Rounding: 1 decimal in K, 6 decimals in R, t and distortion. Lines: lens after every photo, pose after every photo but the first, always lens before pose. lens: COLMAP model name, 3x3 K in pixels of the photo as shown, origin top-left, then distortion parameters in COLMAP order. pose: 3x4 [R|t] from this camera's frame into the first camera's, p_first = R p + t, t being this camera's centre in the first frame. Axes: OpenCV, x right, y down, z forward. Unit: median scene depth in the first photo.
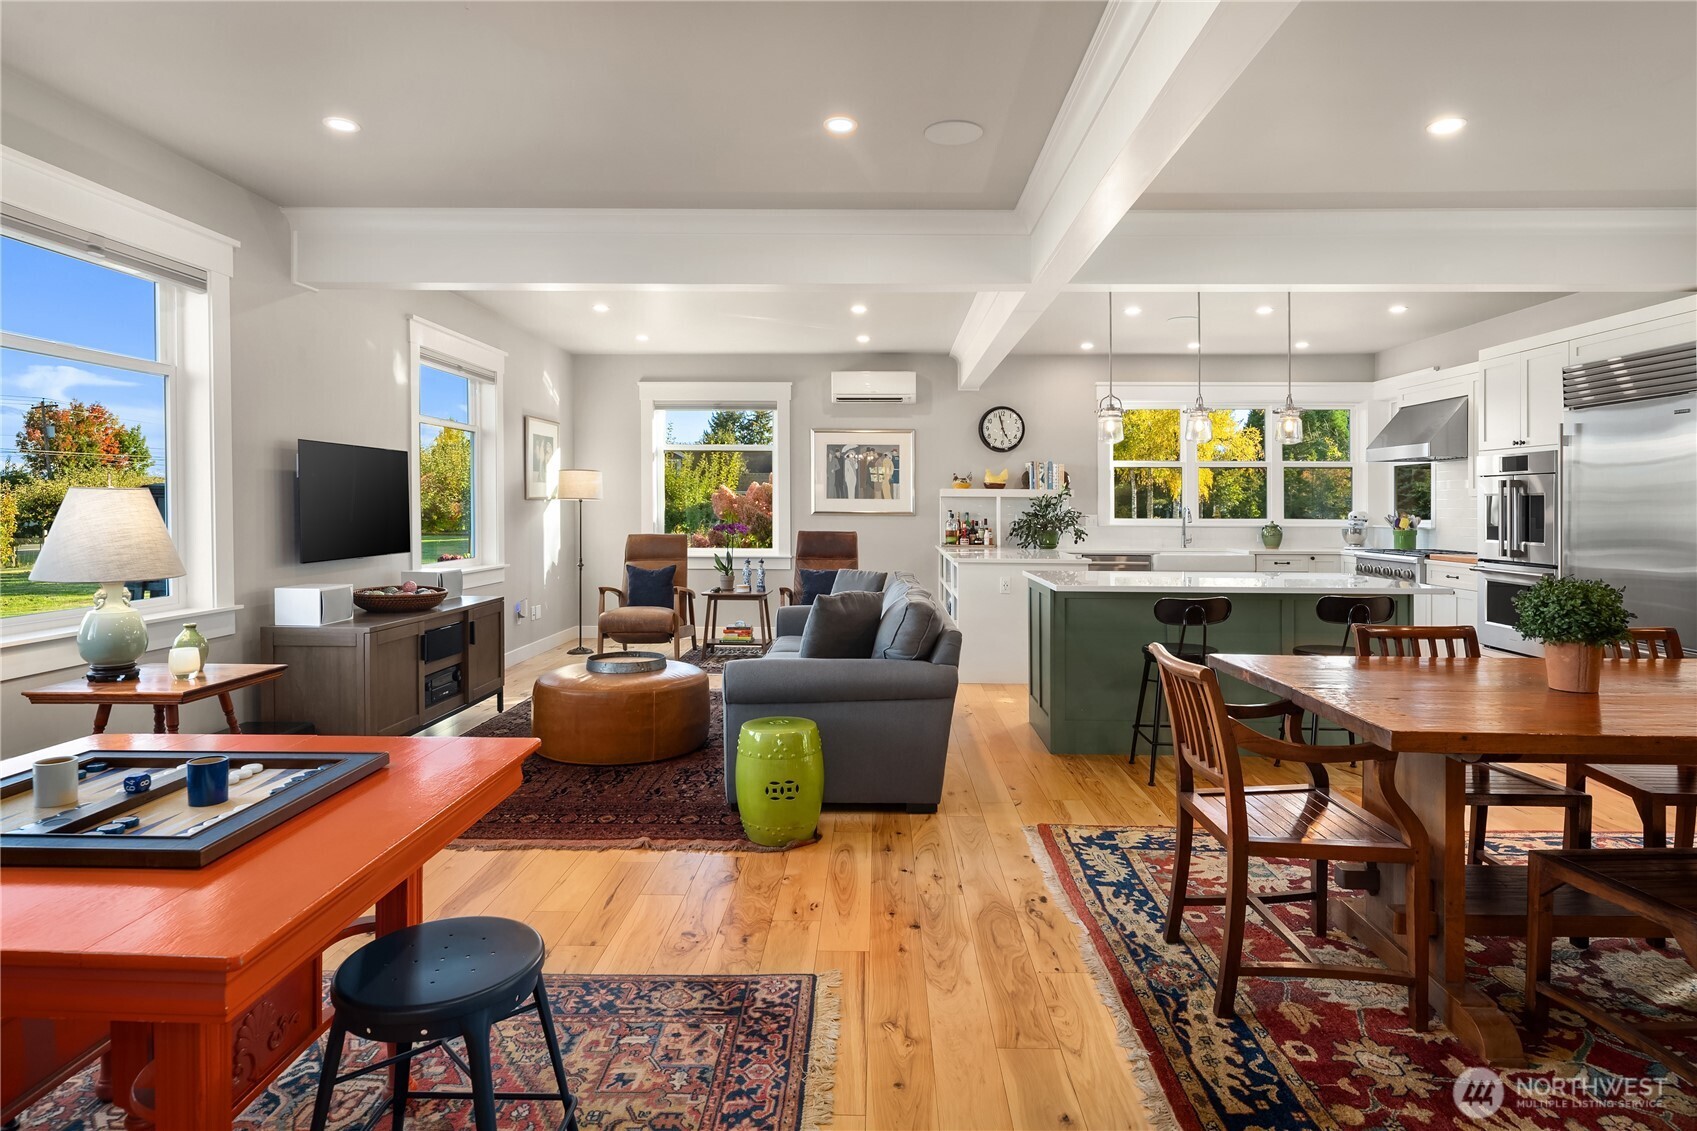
lens RADIAL K [[910.8, 0, 853.5], [0, 910.8, 512.5], [0, 0, 1]] dist [-0.003812, -0.000241]
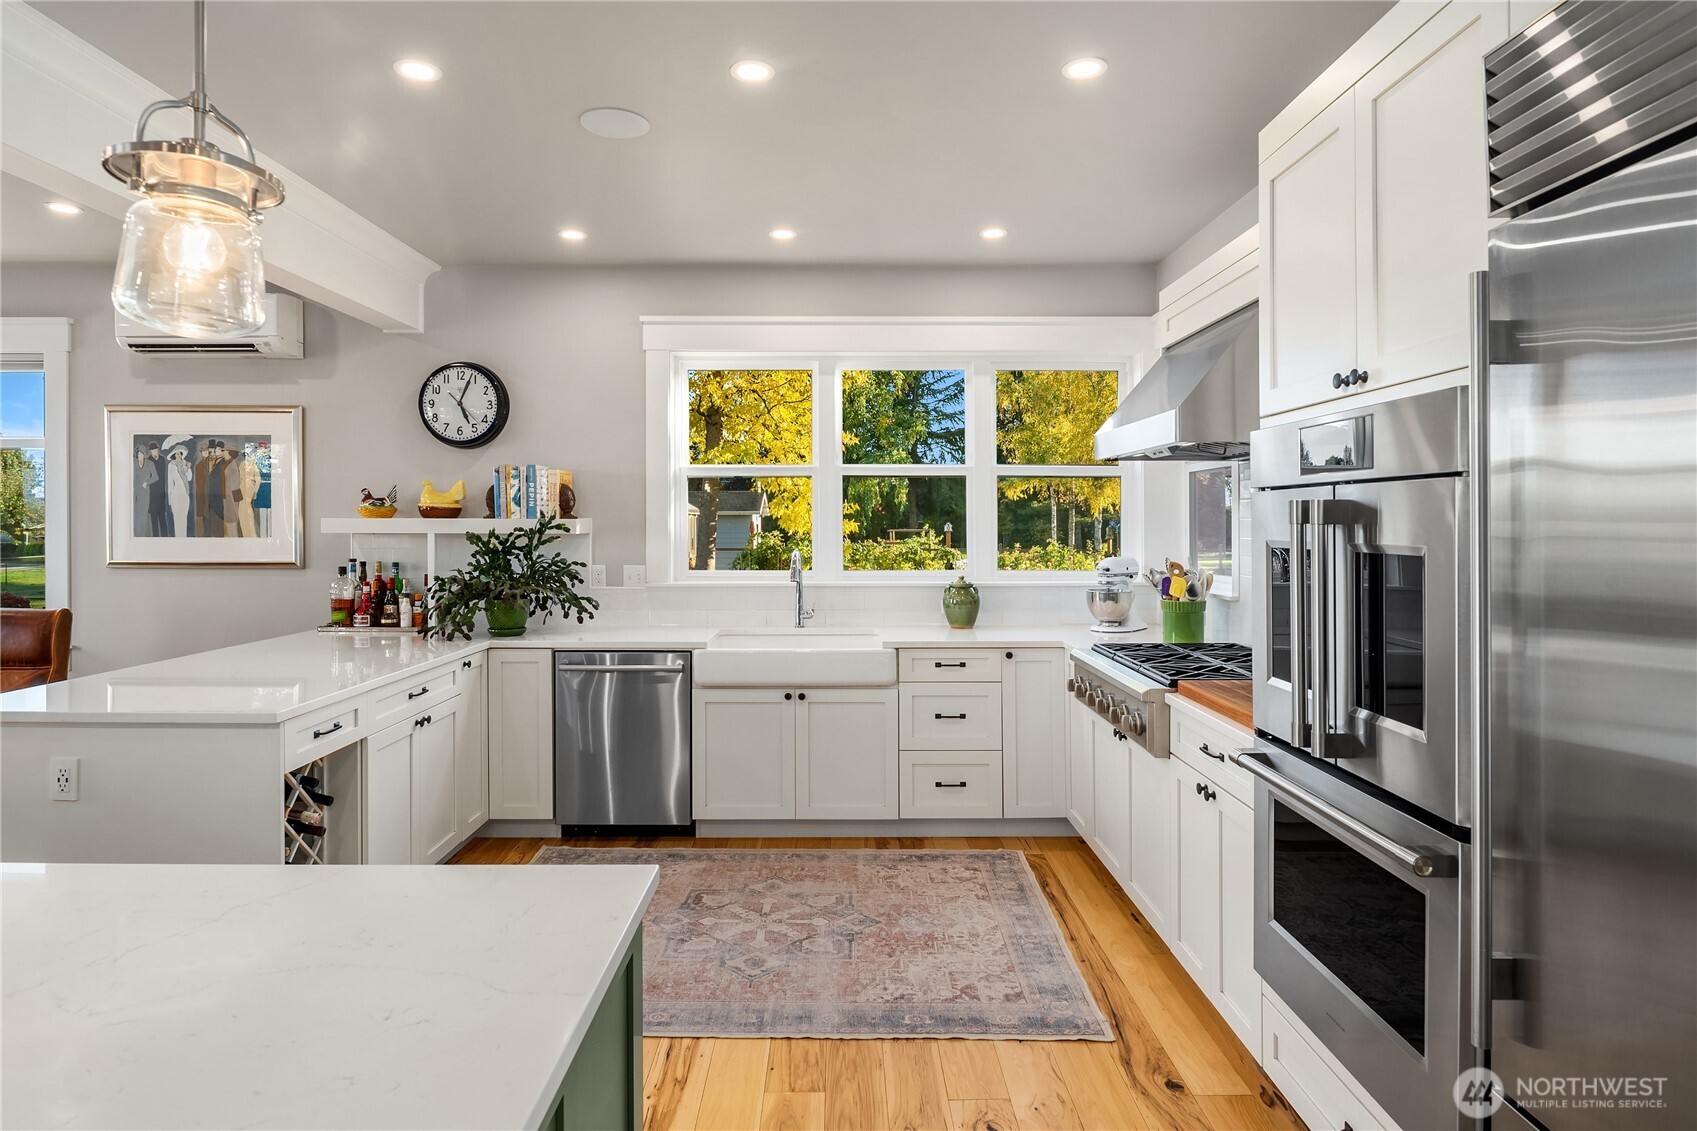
lens RADIAL K [[910.8, 0, 823.5], [0, 910.8, 523.9], [0, 0, 1]] dist [-0.003812, -0.000241]
pose [[0.999707, -0.003592, 0.023947, 0.369984], [0.003759, 0.999969, -0.006933, -0.017890], [-0.023922, 0.007021, 0.999689, 0.472194]]
